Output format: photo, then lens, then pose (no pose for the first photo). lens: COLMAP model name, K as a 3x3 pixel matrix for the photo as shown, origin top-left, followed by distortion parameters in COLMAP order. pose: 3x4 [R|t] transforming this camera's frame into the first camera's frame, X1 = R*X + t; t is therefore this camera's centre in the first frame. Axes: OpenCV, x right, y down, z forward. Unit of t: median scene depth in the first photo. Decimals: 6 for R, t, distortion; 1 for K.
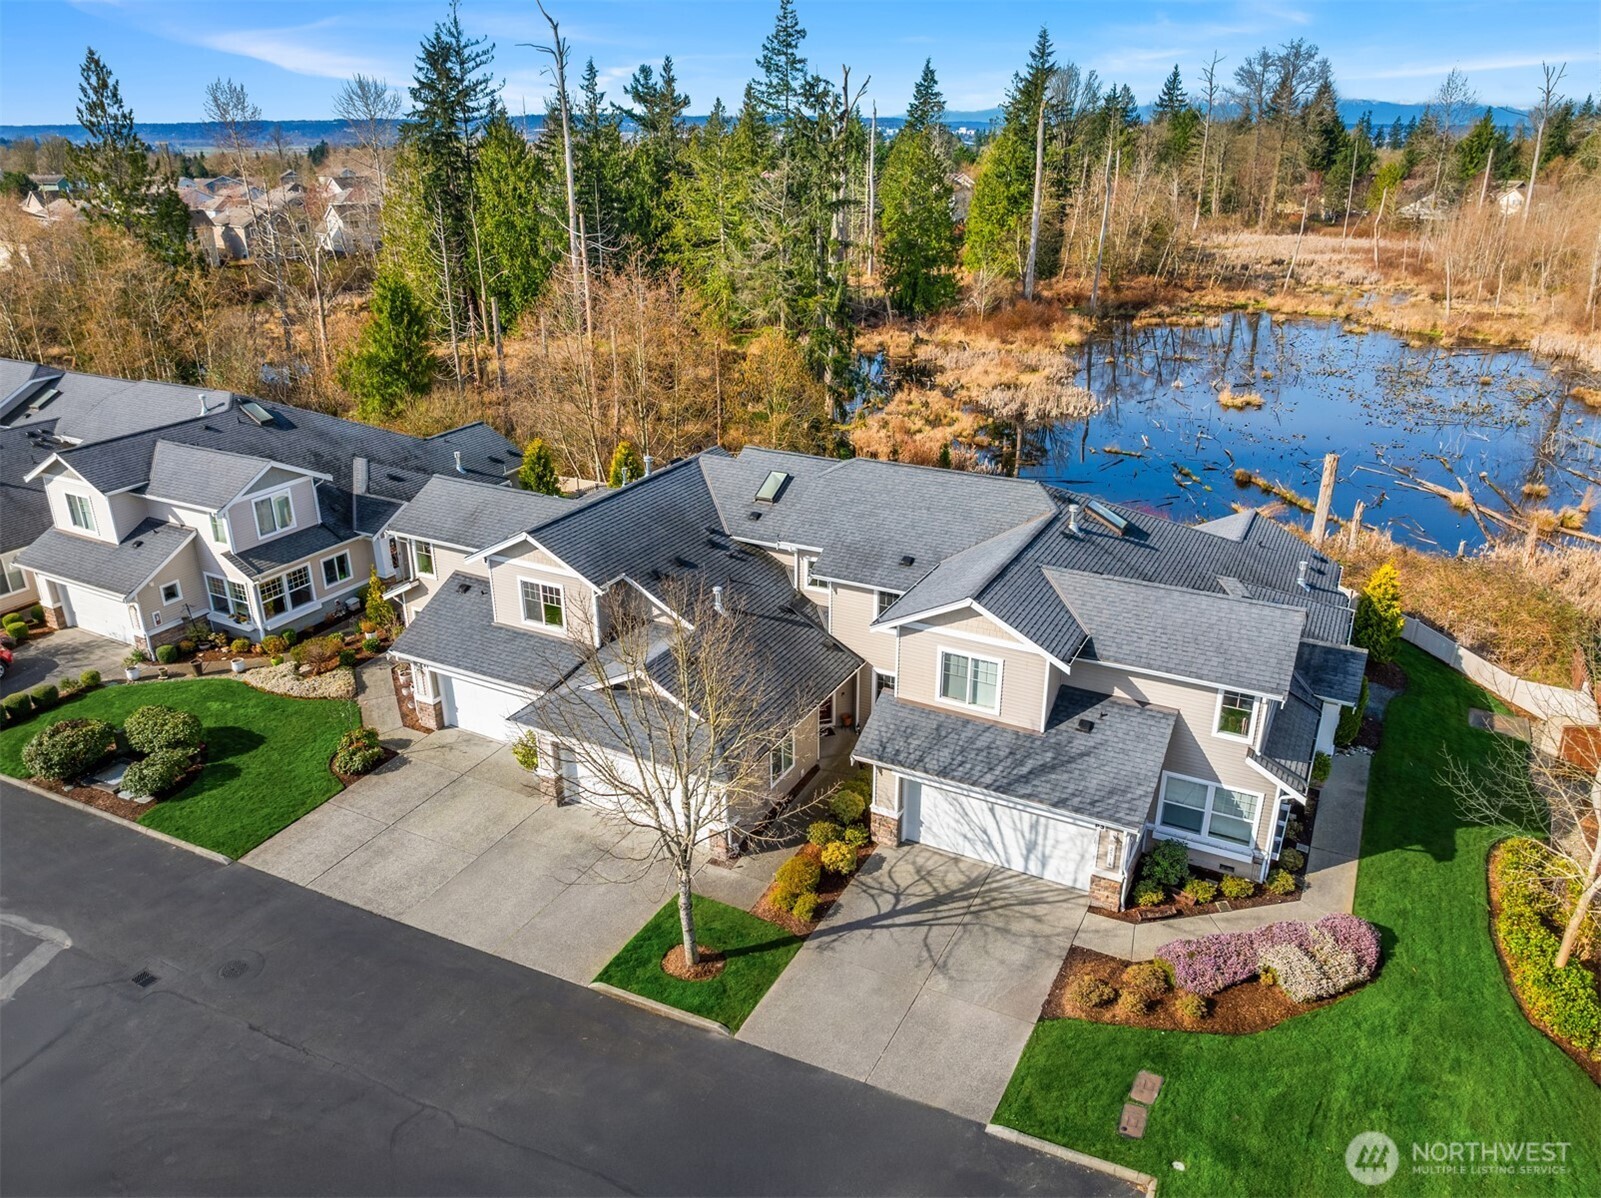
lens RADIAL K [[1113.8, 0, 801.0], [0, 1113.8, 585.2], [0, 0, 1]] dist [-0.042480, 0.002649]
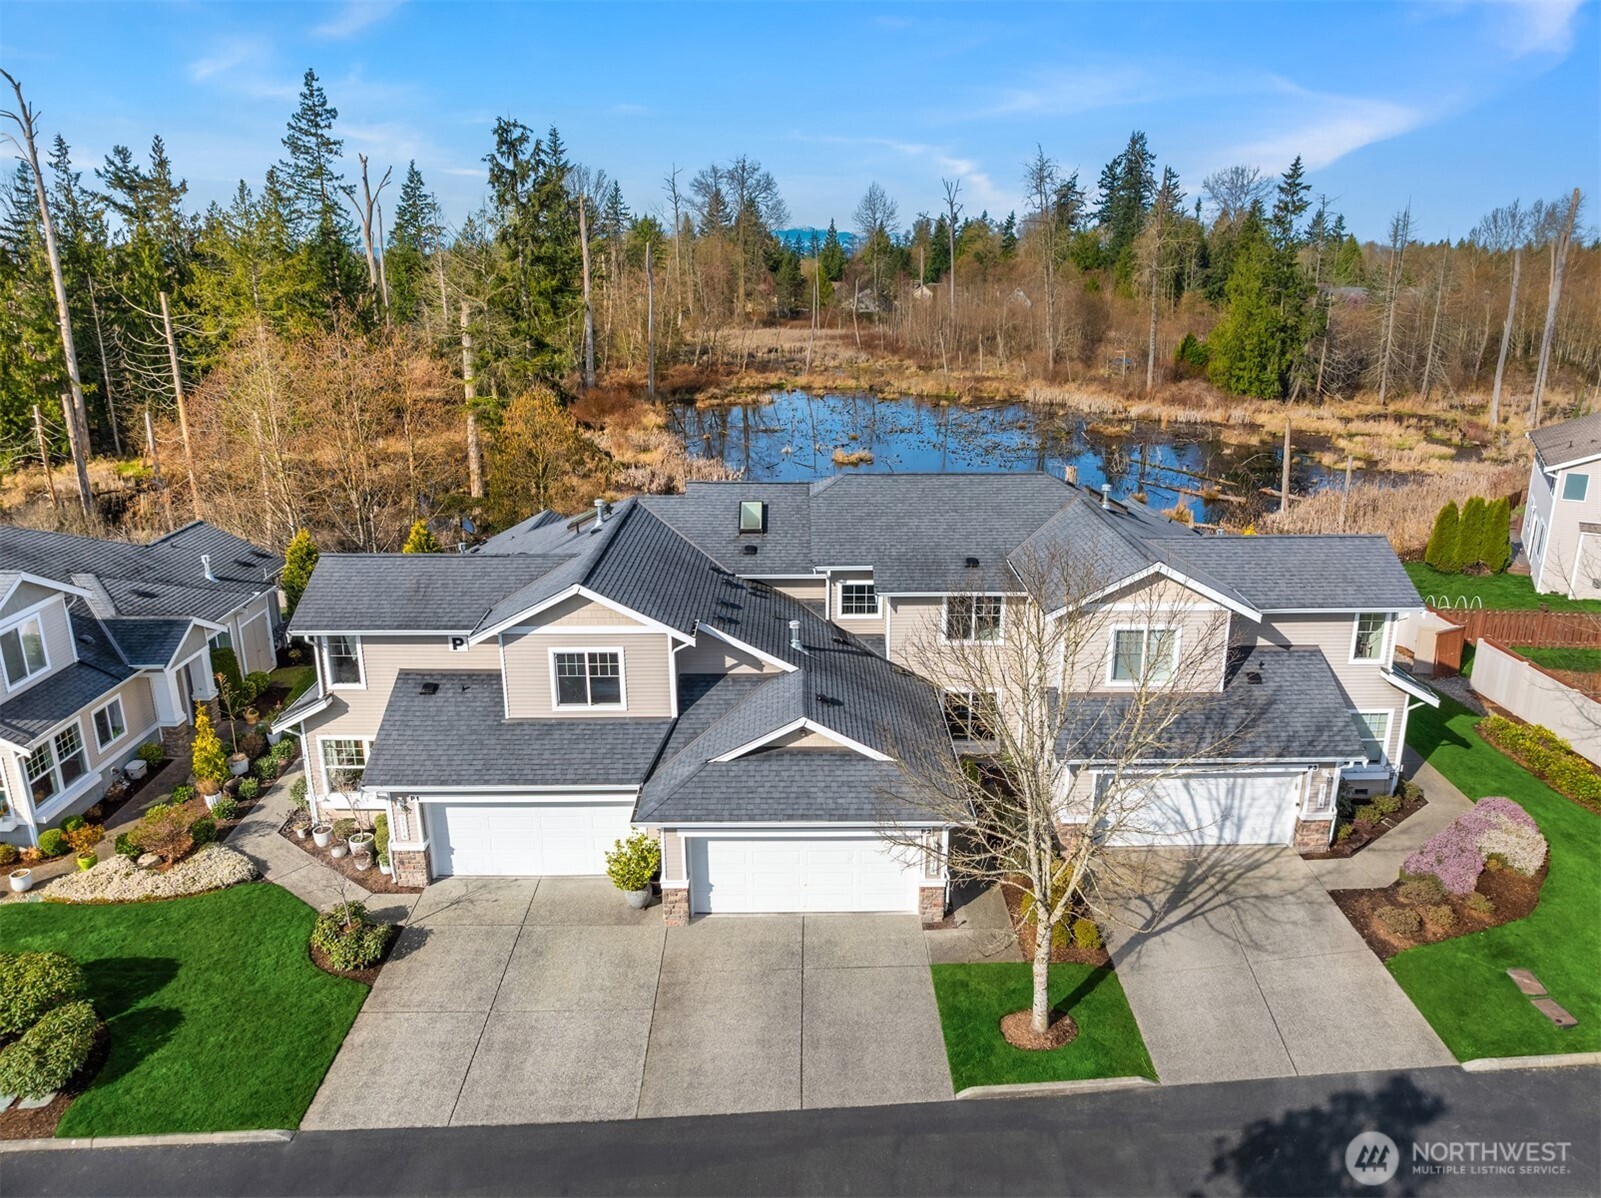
lens RADIAL K [[1124.7, 0, 800.5], [0, 1124.7, 599.0], [0, 0, 1]] dist [-0.062333, 0.037344]
pose [[0.878972, -0.138195, 0.456410, -0.402372], [0.179680, 0.982527, -0.048539, 0.024241], [-0.441727, 0.124673, 0.888445, 0.207705]]
